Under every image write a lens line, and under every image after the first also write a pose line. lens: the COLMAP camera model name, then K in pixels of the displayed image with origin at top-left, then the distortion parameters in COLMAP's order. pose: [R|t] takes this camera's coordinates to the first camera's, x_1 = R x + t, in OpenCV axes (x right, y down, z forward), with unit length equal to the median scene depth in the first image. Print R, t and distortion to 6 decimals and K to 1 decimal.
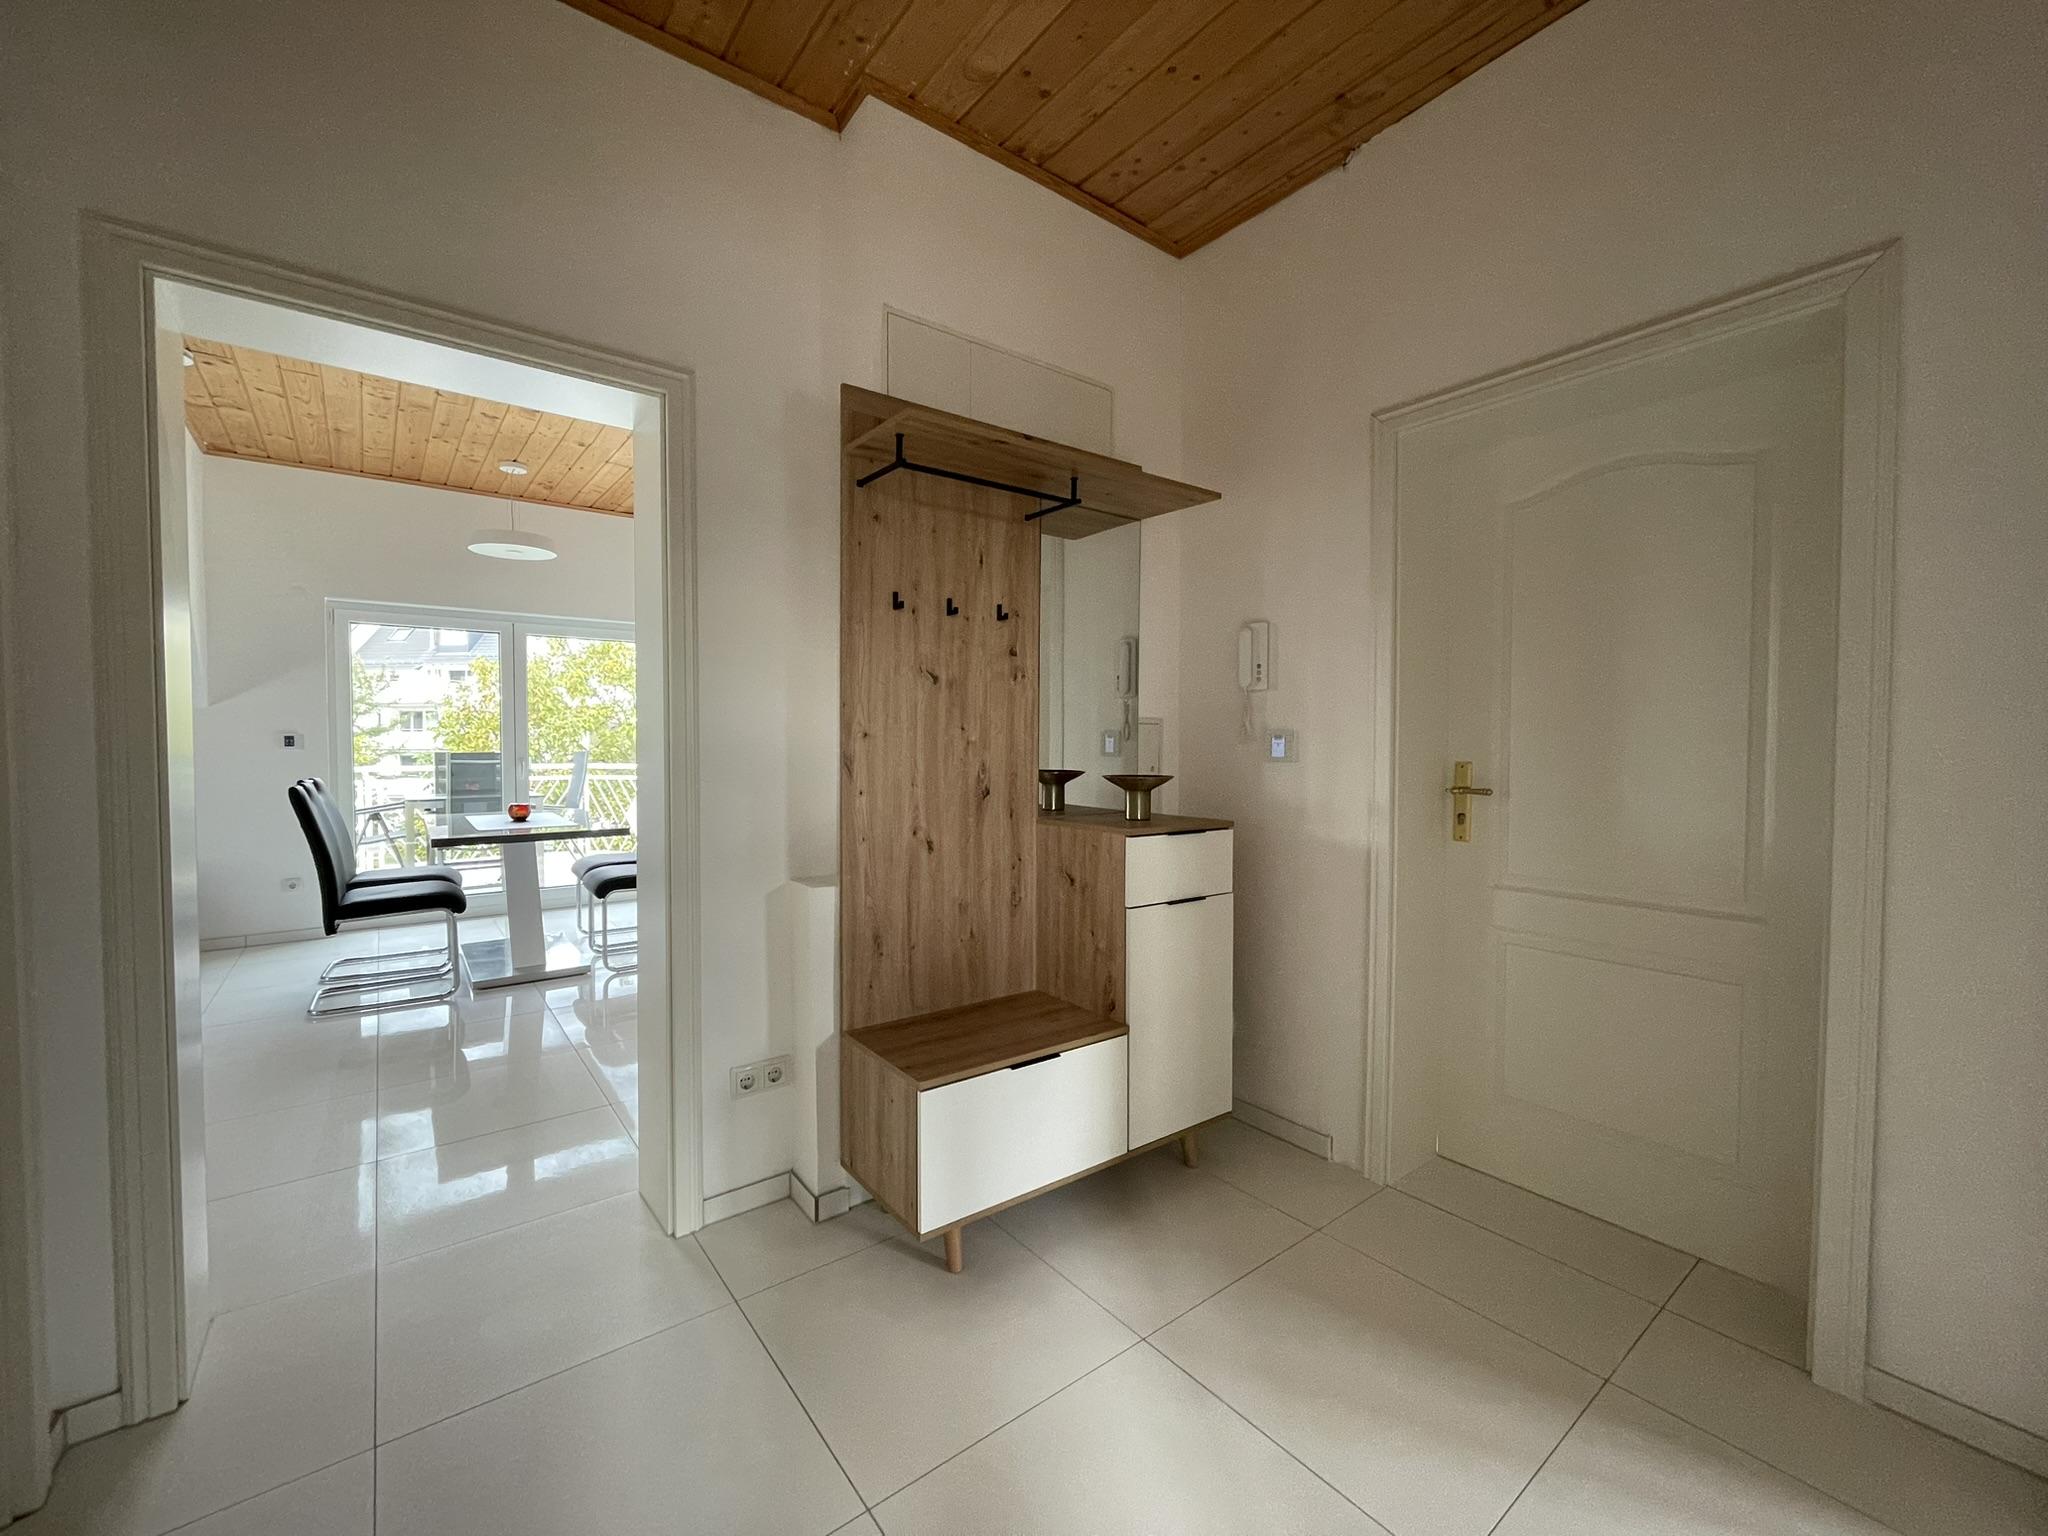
lens RADIAL K [[830.5, 0, 1020.7], [0, 830.5, 766.9], [0, 0, 1]] dist [0.000659, 0.000089]
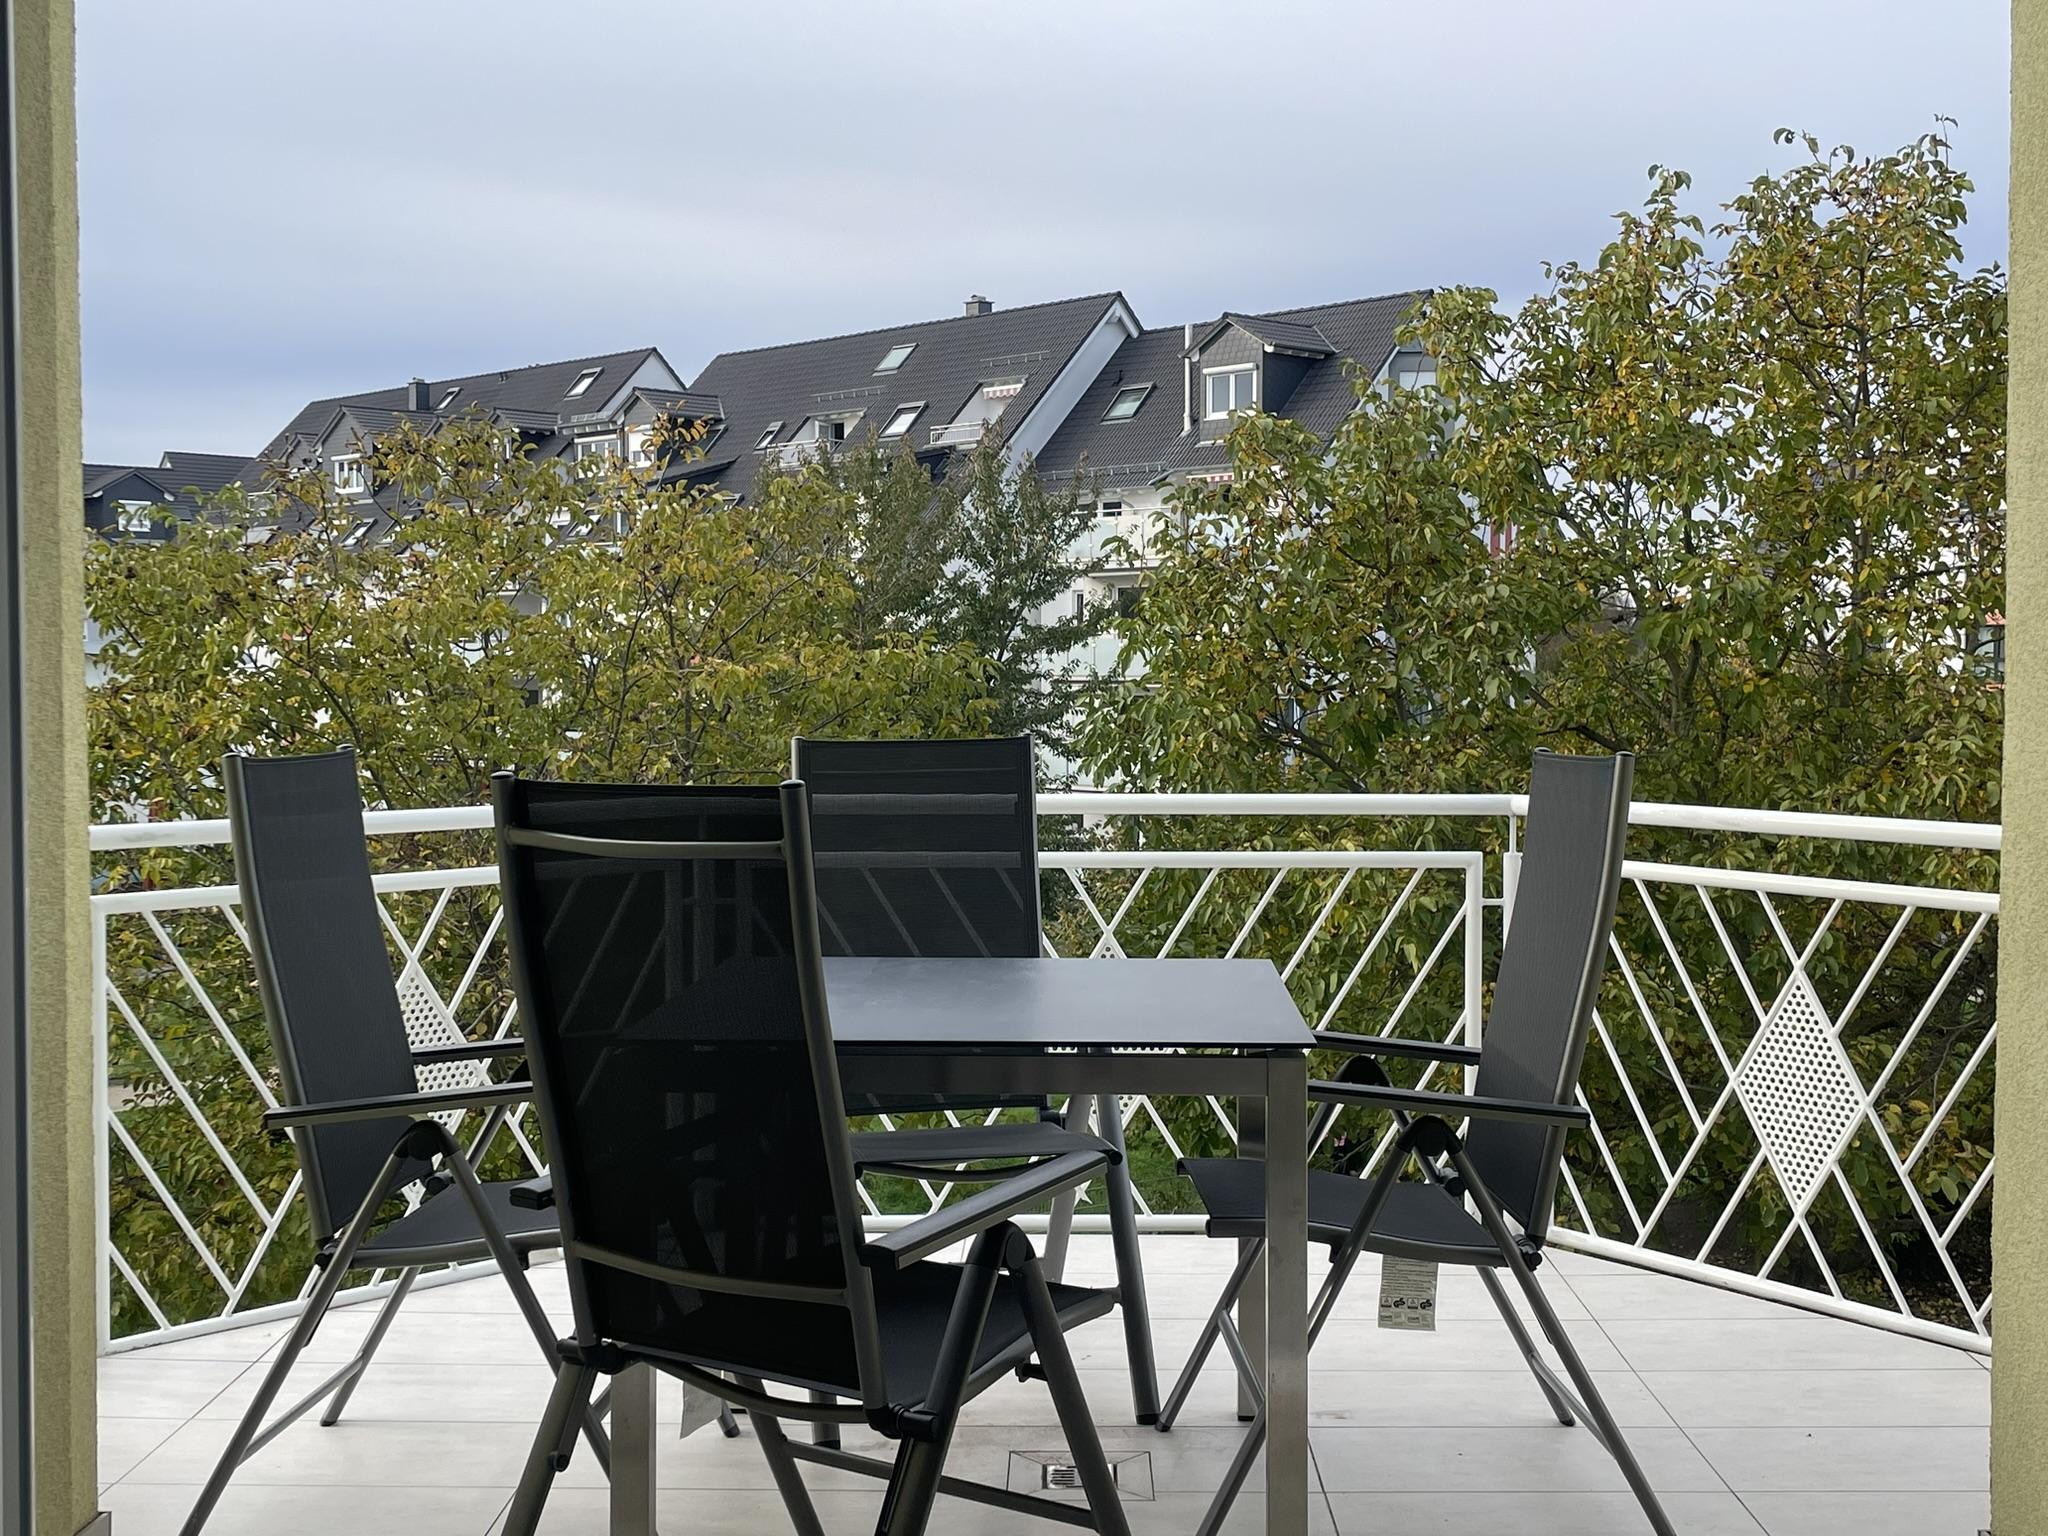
lens RADIAL K [[2330.8, 0, 1024.2], [0, 2330.8, 752.3], [0, 0, 1]] dist [0.074369, 0.000000]
pose [[0.768823, 0.022133, -0.639079, -0.364385], [-0.015199, 0.999751, 0.016340, -0.029533], [0.639281, -0.002849, 0.768968, 0.681753]]
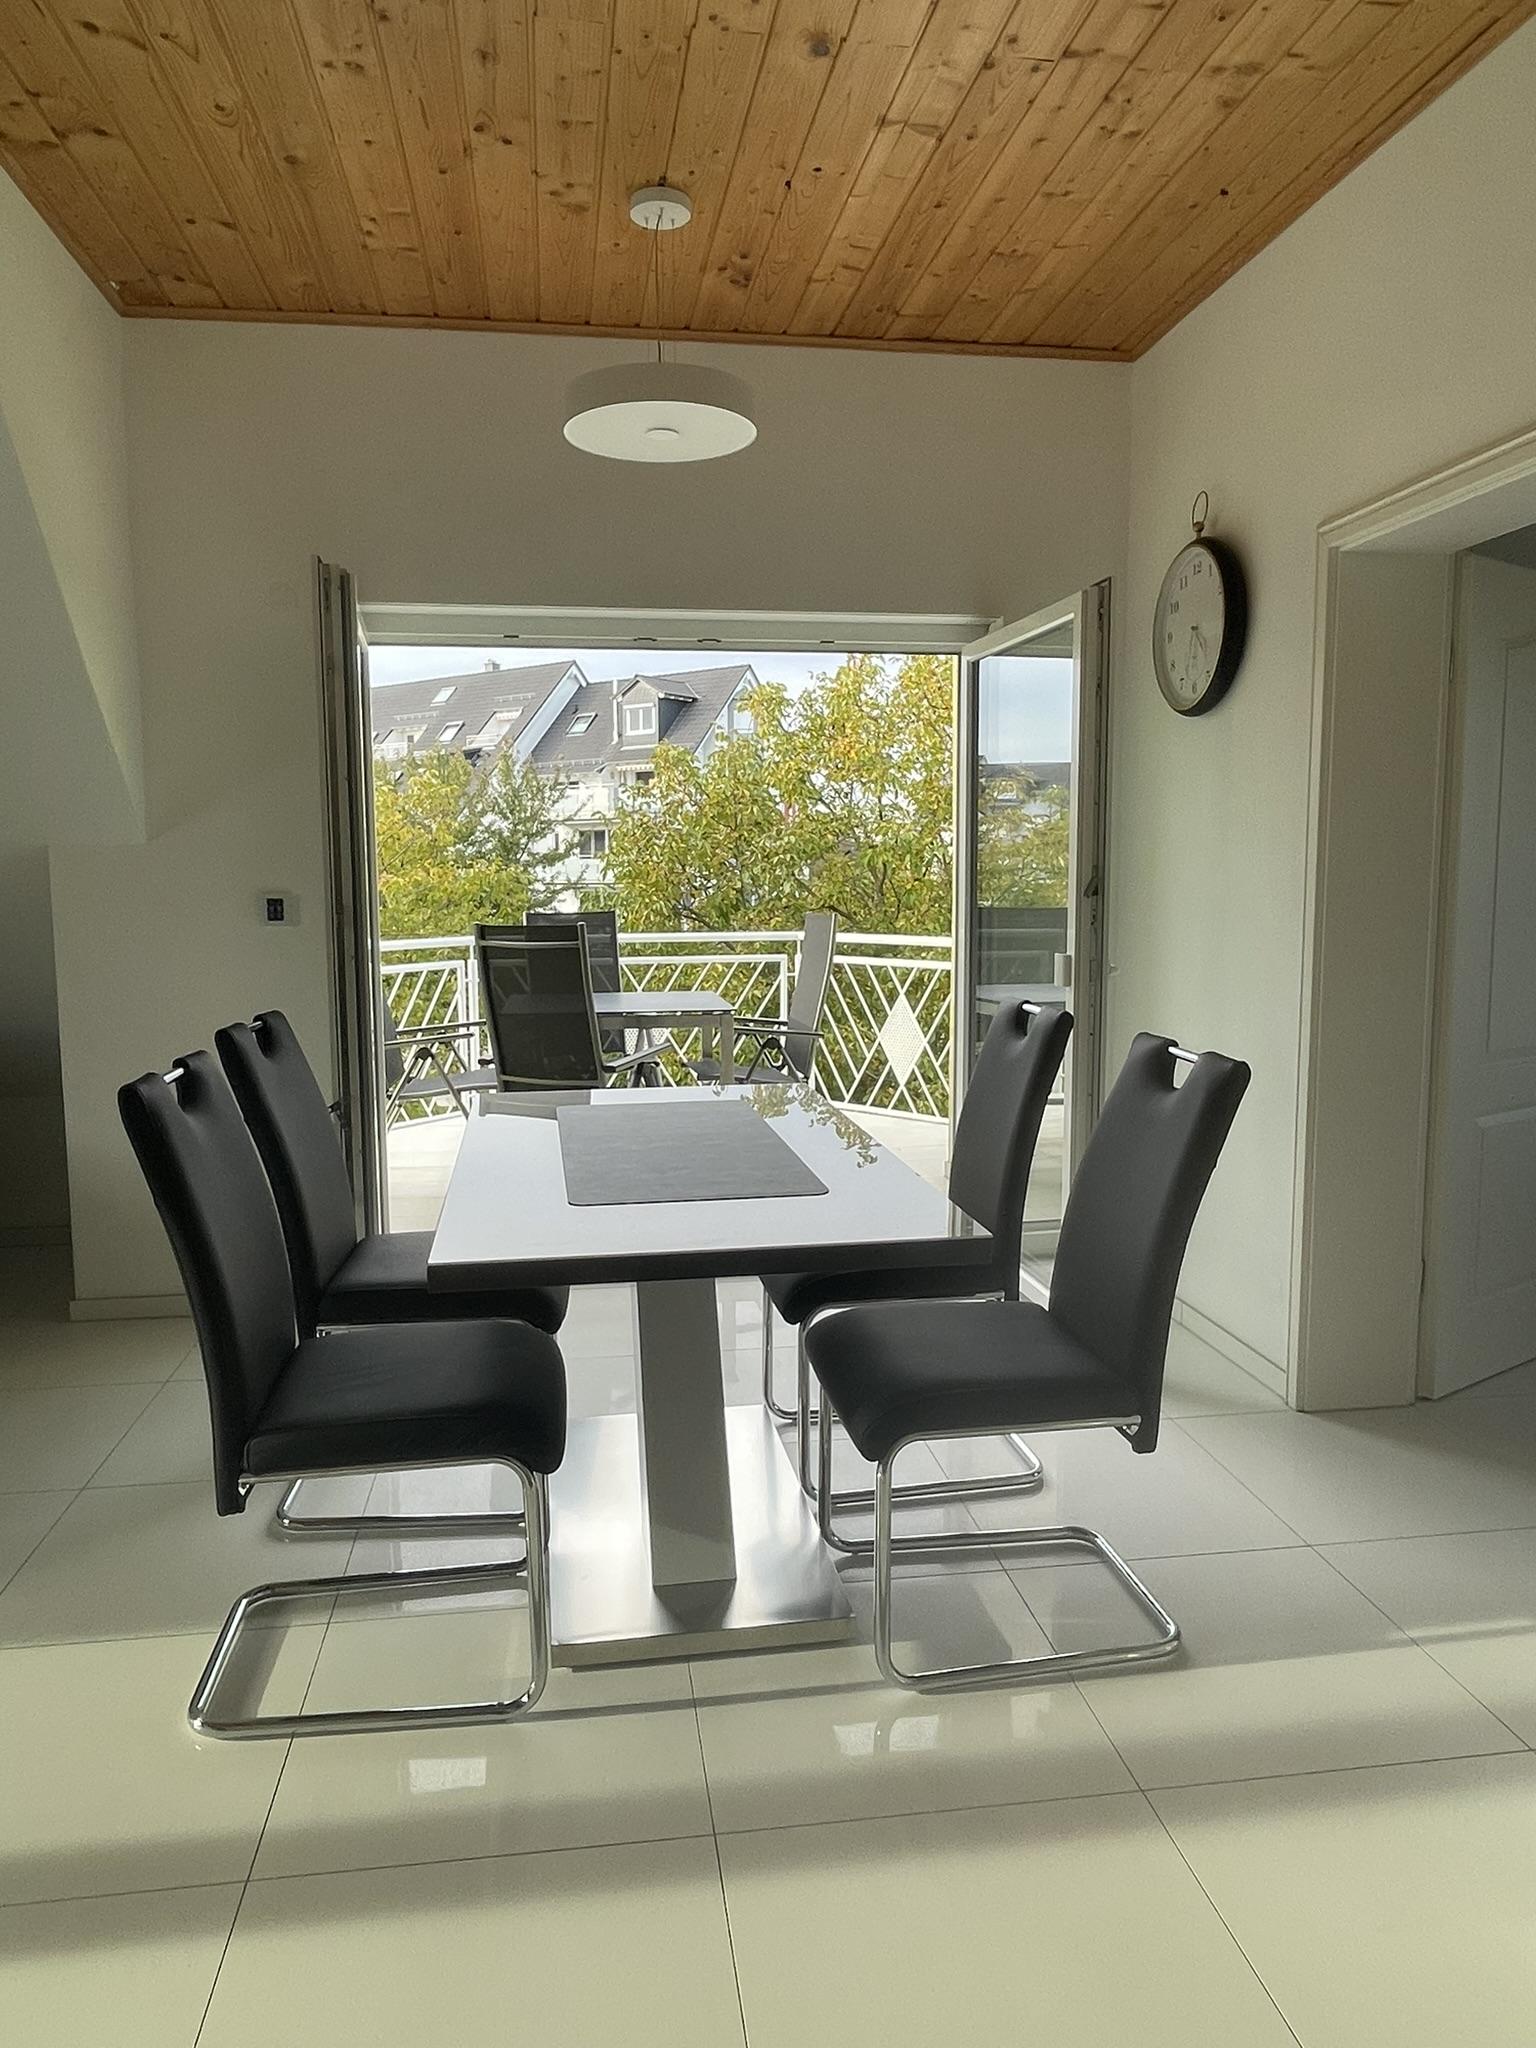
lens RADIAL K [[1349.0, 0, 756.7], [0, 1349.0, 1011.4], [0, 0, 1]] dist [-0.009727, 0.009253]
pose [[0.869094, 0.044513, -0.492640, -0.195181], [-0.005999, 0.996818, 0.079486, -0.028650], [0.494610, -0.066125, 0.866596, 0.360691]]
